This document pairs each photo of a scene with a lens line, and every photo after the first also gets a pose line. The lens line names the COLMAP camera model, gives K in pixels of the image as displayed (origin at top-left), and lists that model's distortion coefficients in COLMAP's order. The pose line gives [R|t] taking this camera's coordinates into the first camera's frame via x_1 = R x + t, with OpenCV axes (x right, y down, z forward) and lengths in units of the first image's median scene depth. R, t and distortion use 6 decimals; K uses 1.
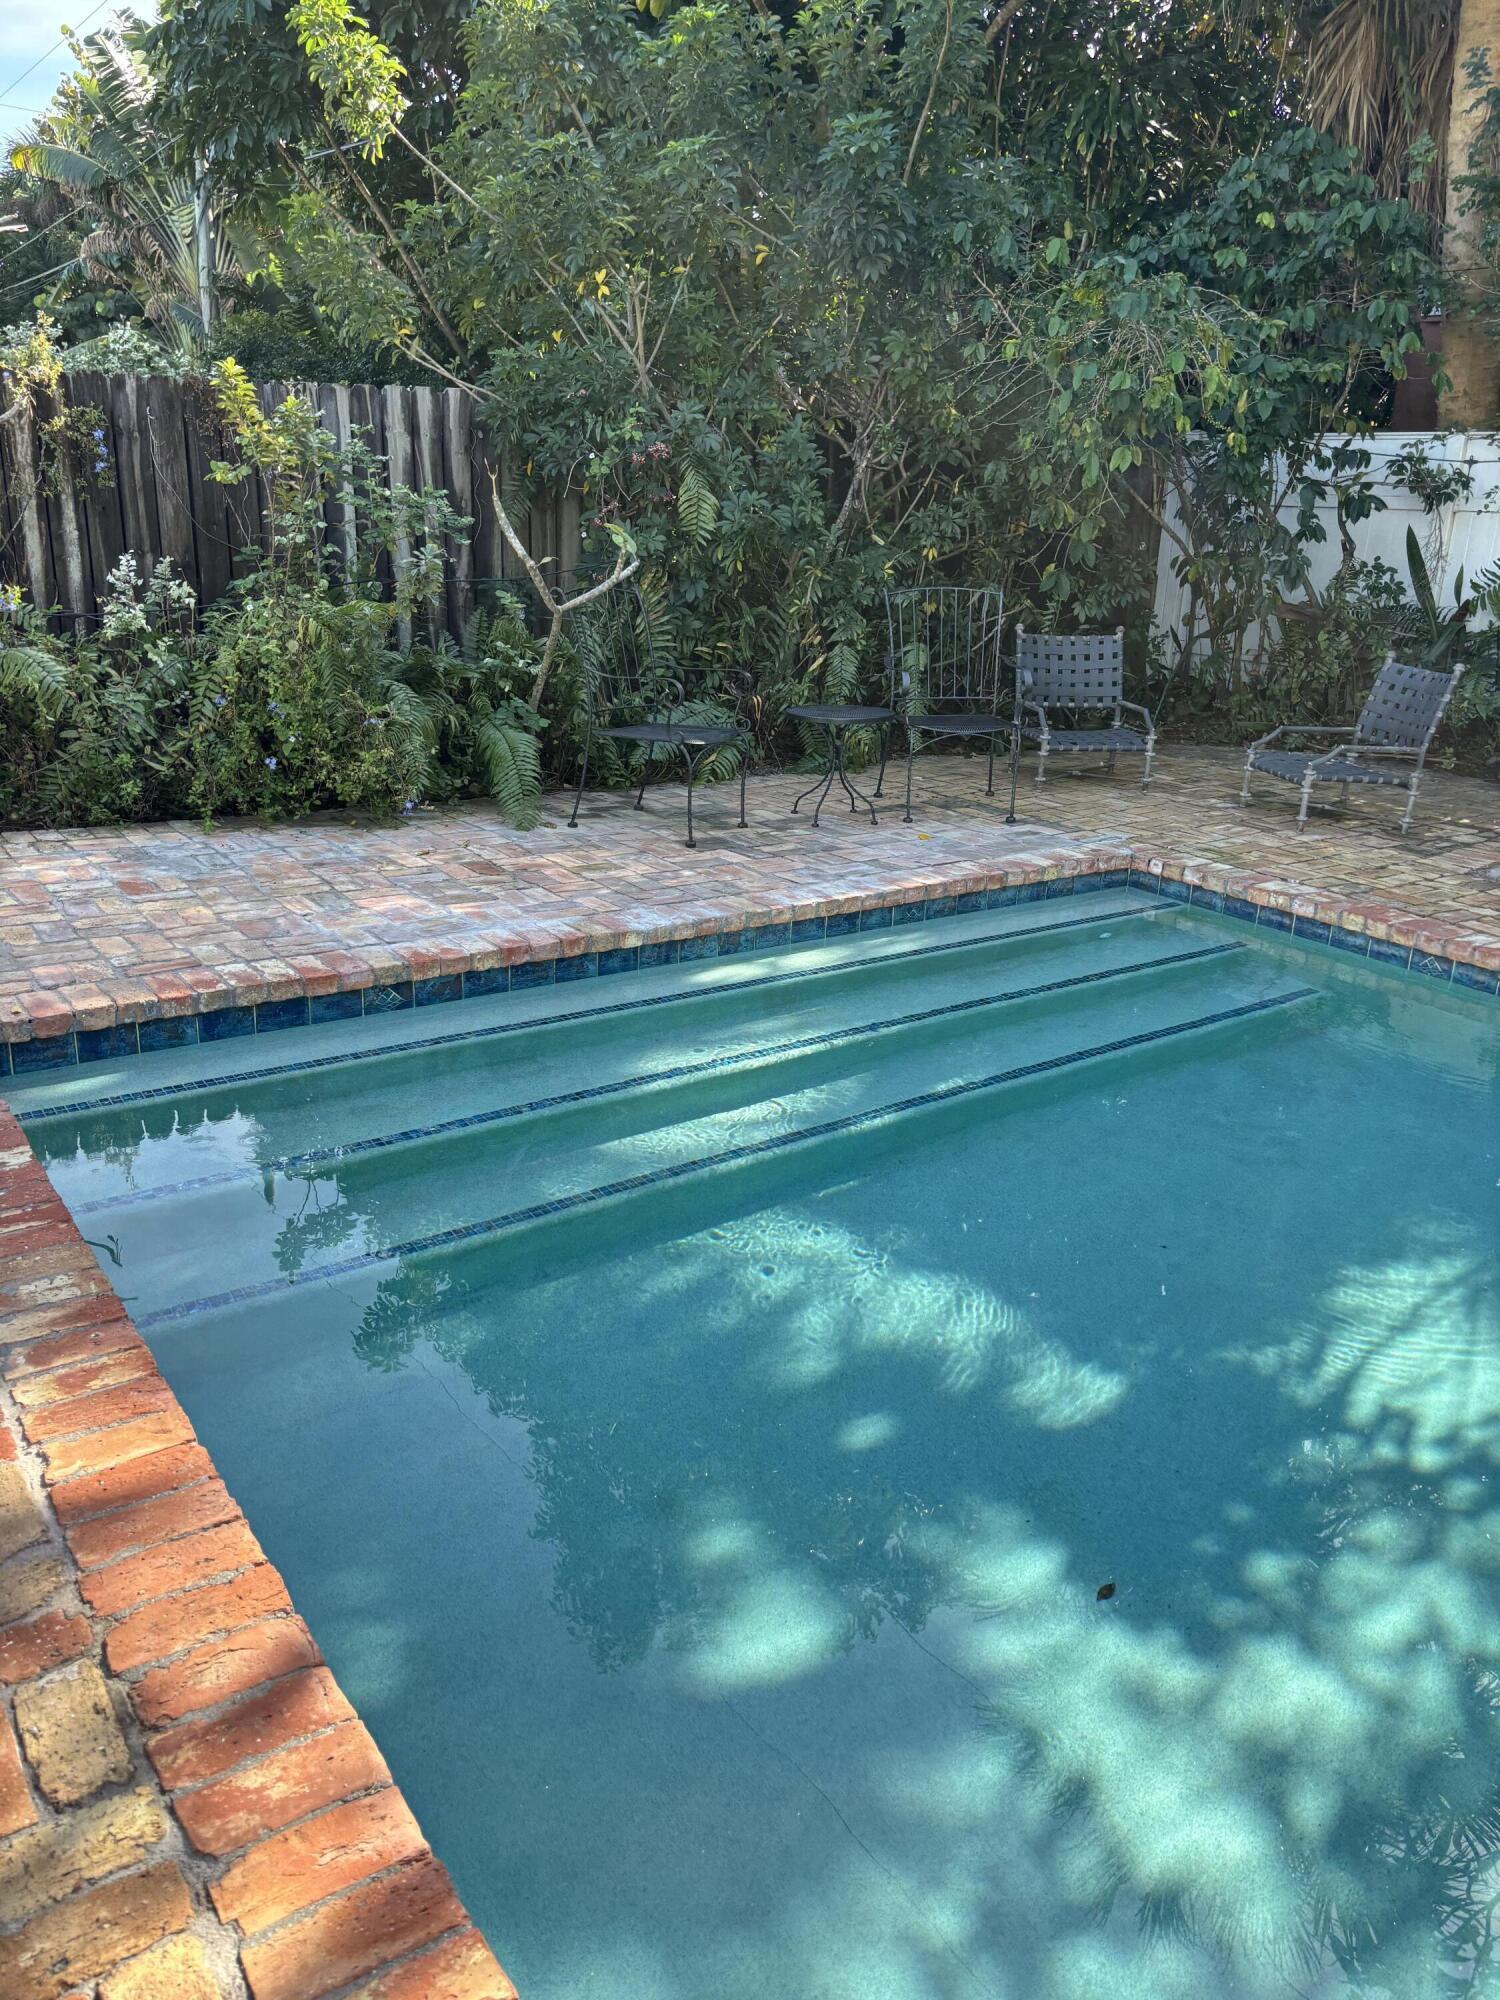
lens RADIAL K [[1526.7, 0, 819.5], [0, 1526.7, 1027.1], [0, 0, 1]] dist [0.067124, -0.085335]
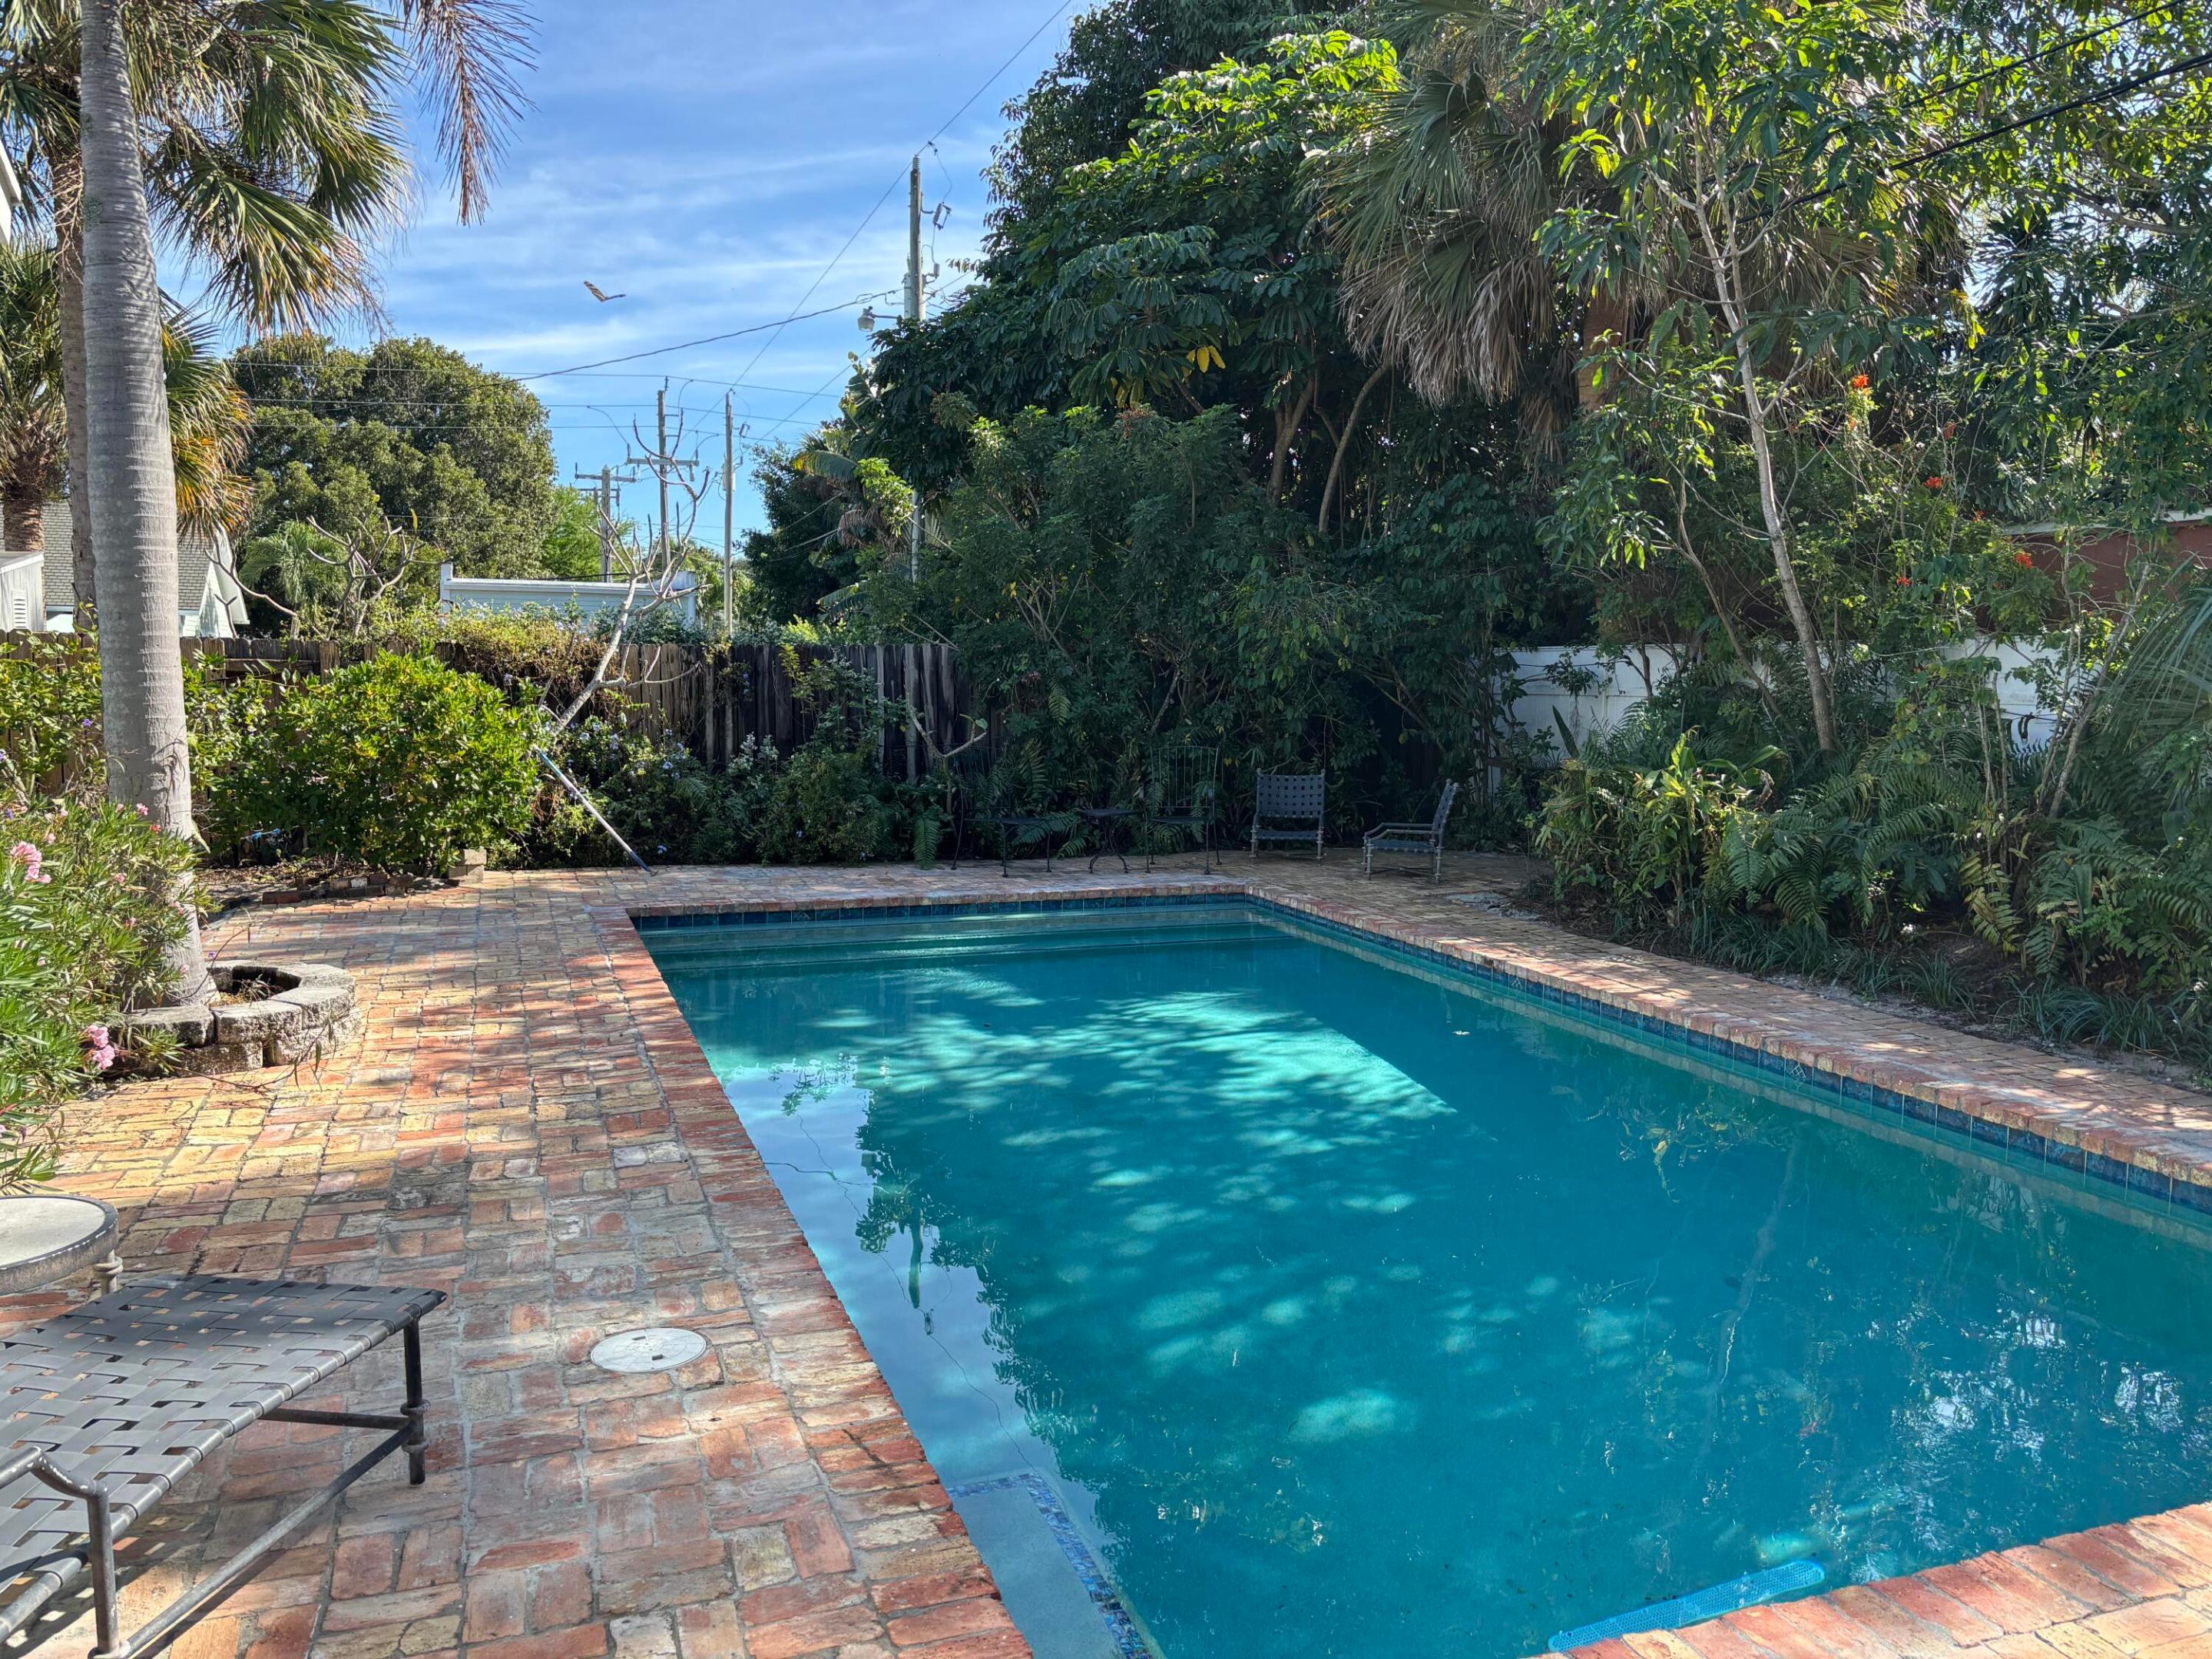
lens RADIAL K [[1688.5, 0, 1107.6], [0, 1688.5, 831.6], [0, 0, 1]] dist [0.067124, -0.085335]
pose [[0.962733, -0.000796, -0.270453, 0.528376], [-0.068068, 0.967093, -0.245149, 0.285849], [0.261748, 0.254422, 0.930998, -0.782415]]
